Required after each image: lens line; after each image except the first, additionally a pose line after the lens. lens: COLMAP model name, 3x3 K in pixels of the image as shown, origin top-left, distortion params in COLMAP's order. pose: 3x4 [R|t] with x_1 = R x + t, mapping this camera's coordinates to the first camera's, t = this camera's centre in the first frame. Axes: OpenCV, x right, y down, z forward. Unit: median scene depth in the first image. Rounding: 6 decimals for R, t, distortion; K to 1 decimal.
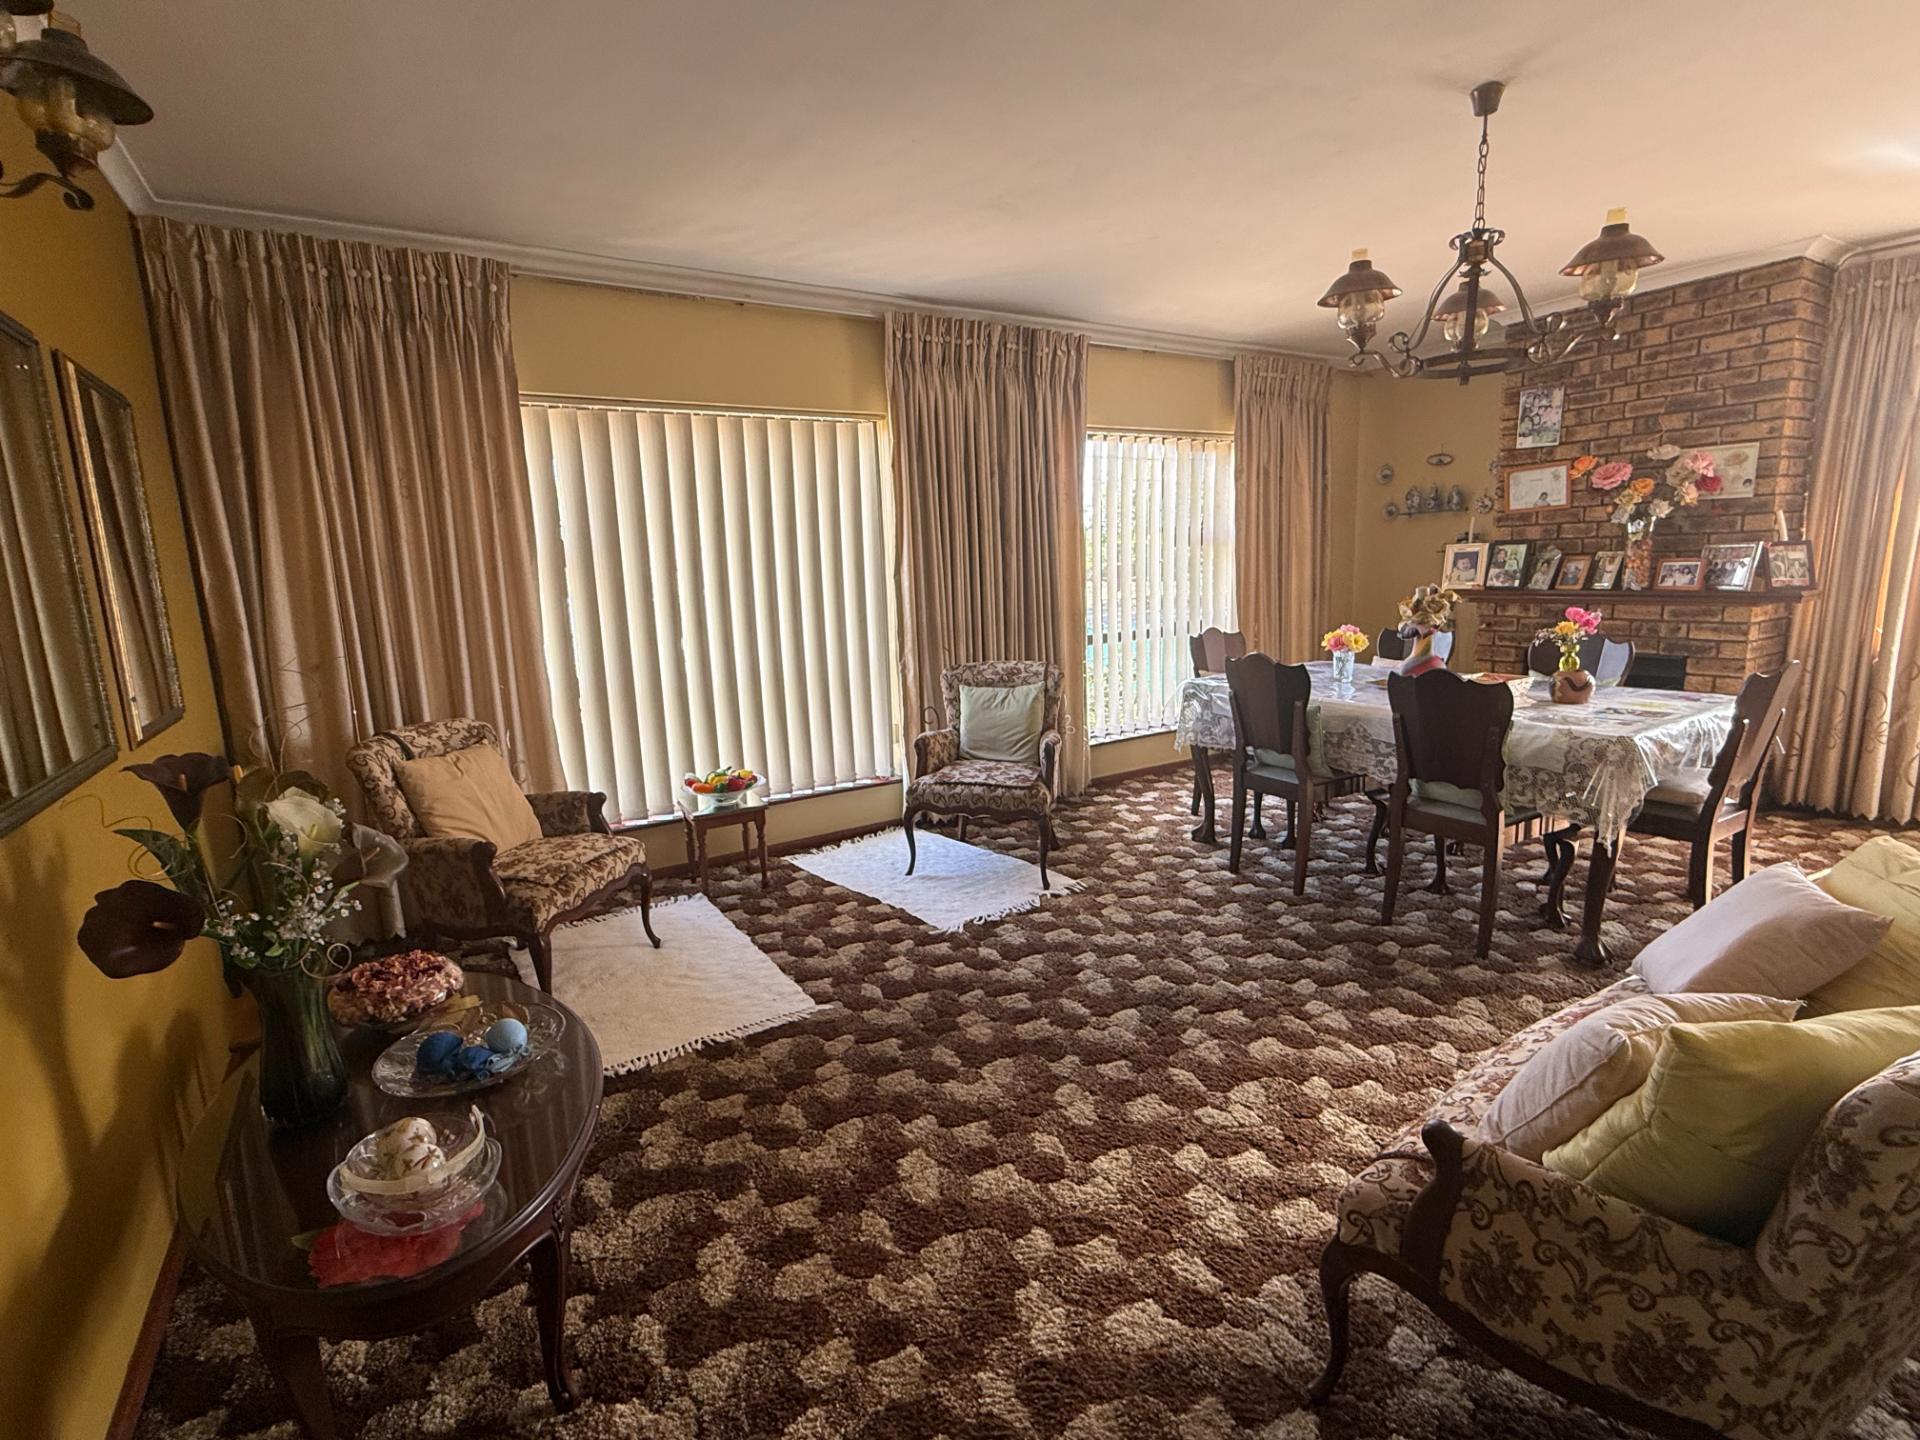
lens RADIAL K [[895.0, 0, 964.9], [0, 895.0, 722.3], [0, 0, 1]] dist [-0.002751, 0.000218]
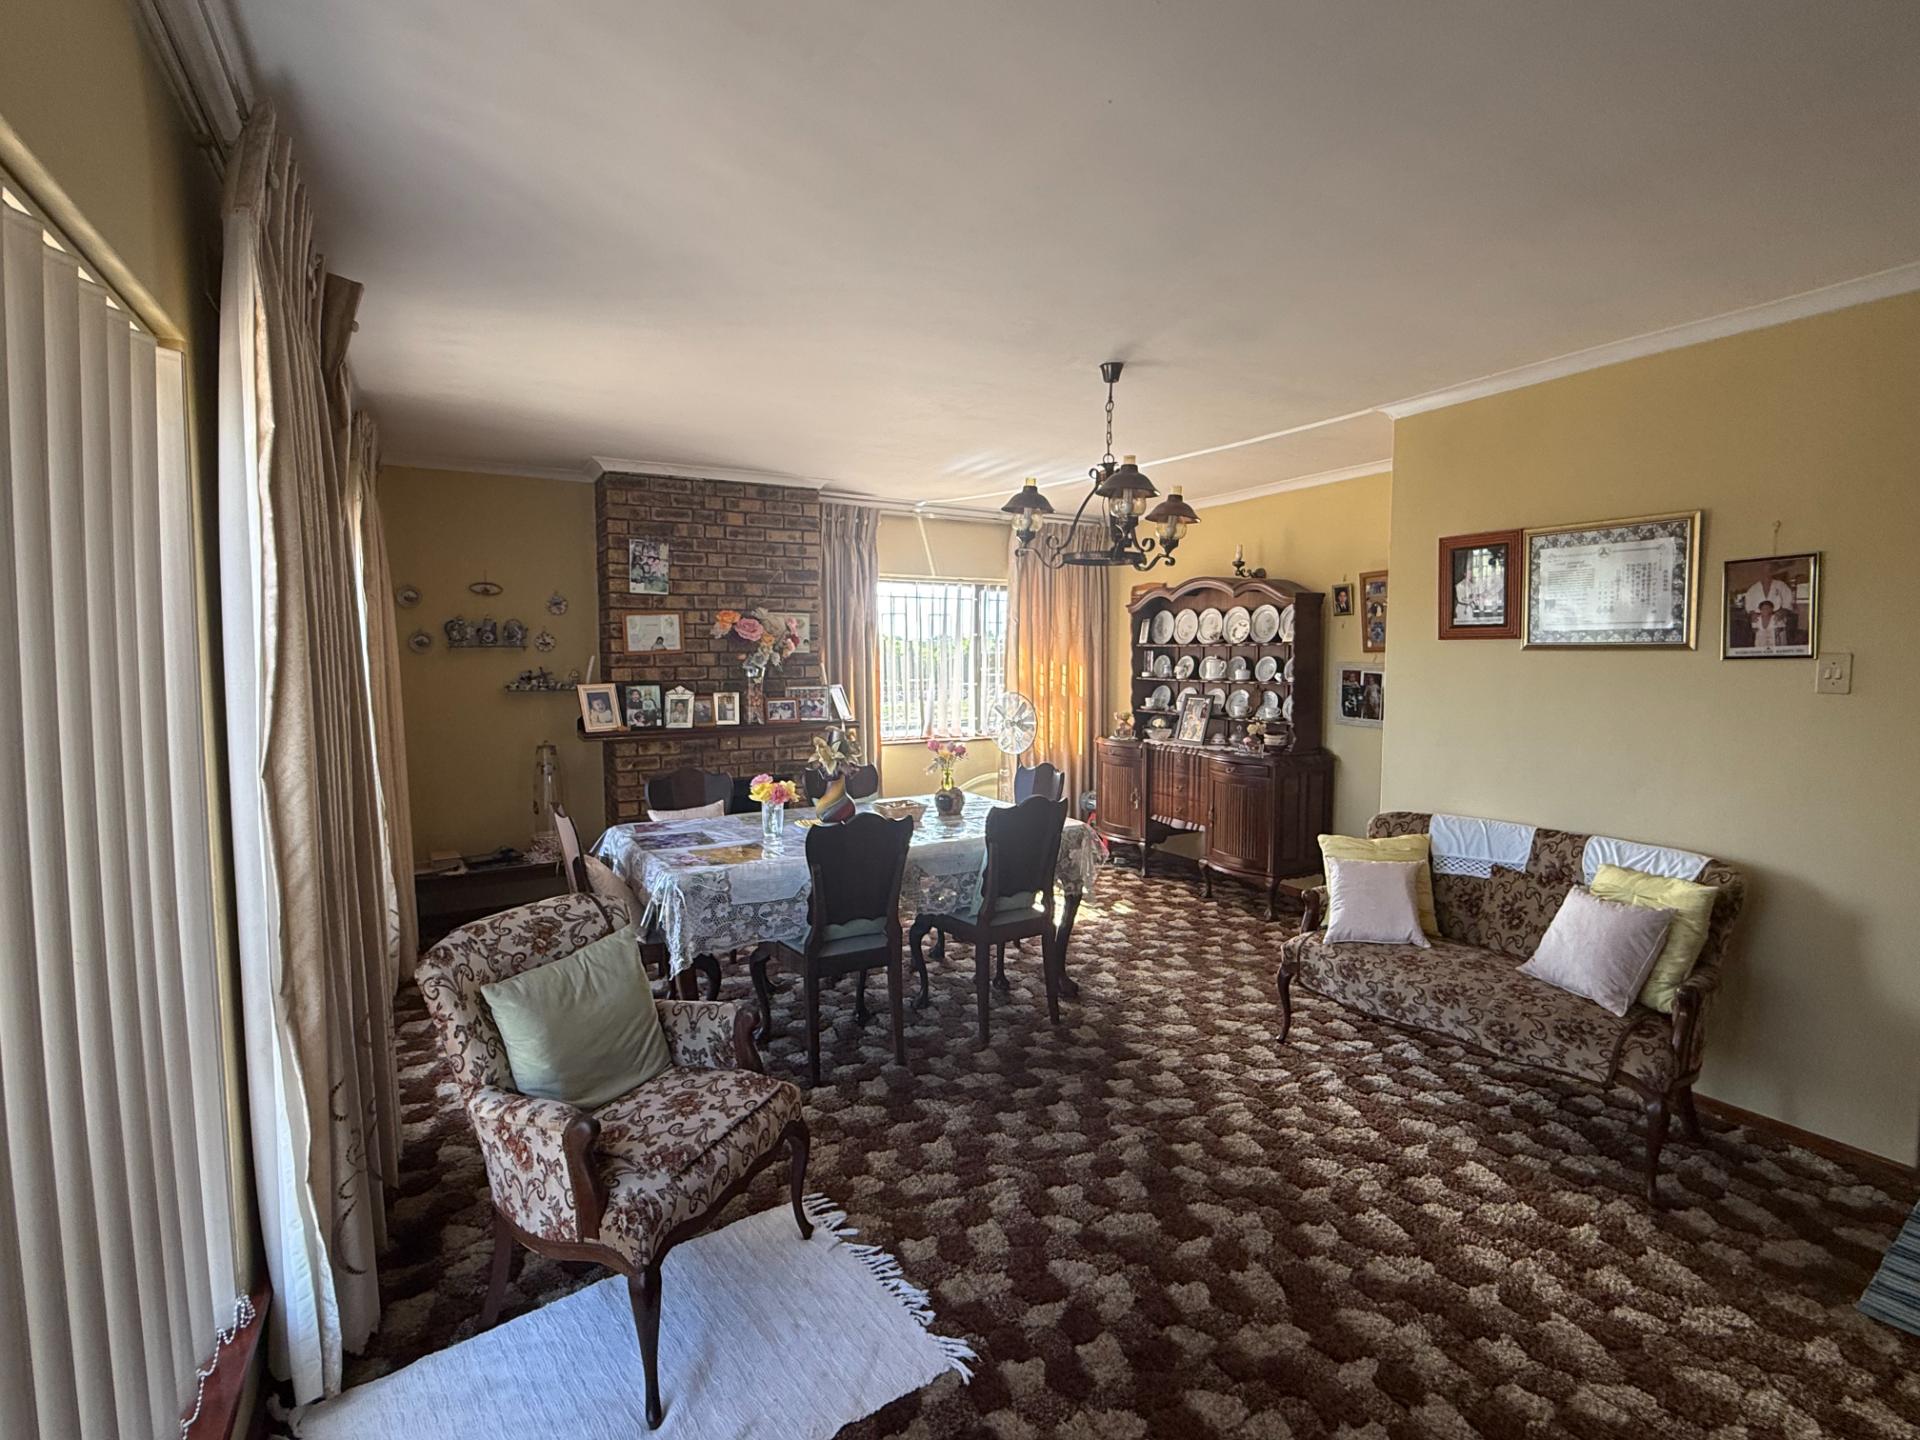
lens RADIAL K [[895.0, 0, 959.0], [0, 895.0, 717.1], [0, 0, 1]] dist [-0.002751, 0.000218]
pose [[0.044637, -0.033229, 0.998450, -0.461202], [0.180995, 0.983176, 0.024629, -0.147899], [-0.982471, 0.179615, 0.049901, 0.721880]]
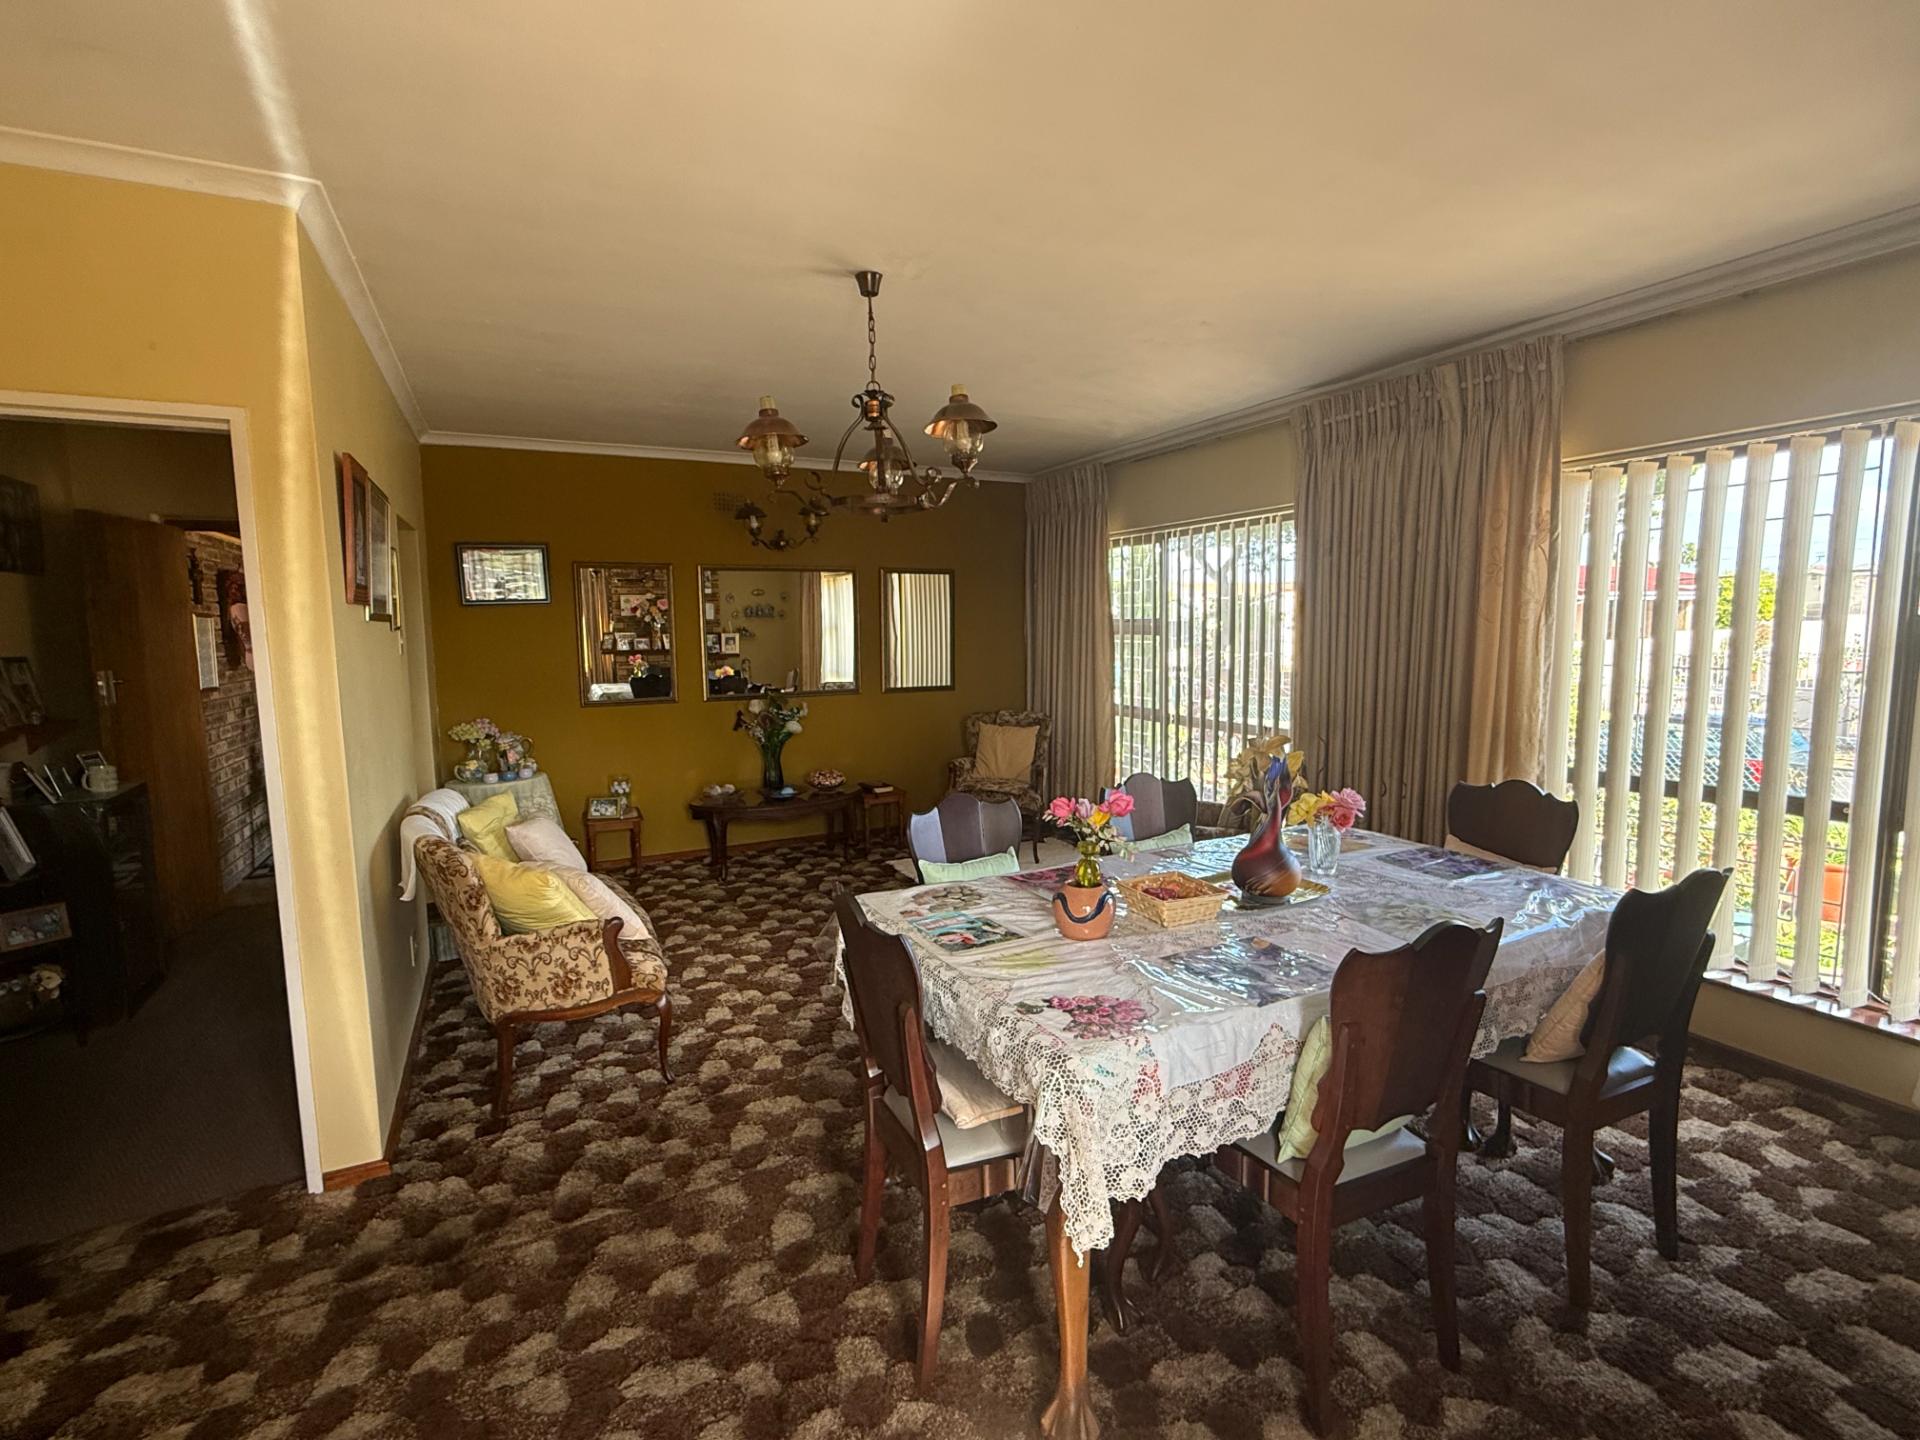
lens RADIAL K [[895.0, 0, 966.7], [0, 895.0, 721.2], [0, 0, 1]] dist [-0.002751, 0.000218]
pose [[-0.098701, 0.144044, -0.984637, 1.034099], [-0.159249, 0.974430, 0.158514, -0.204424], [0.982292, 0.172448, -0.073239, 0.756960]]
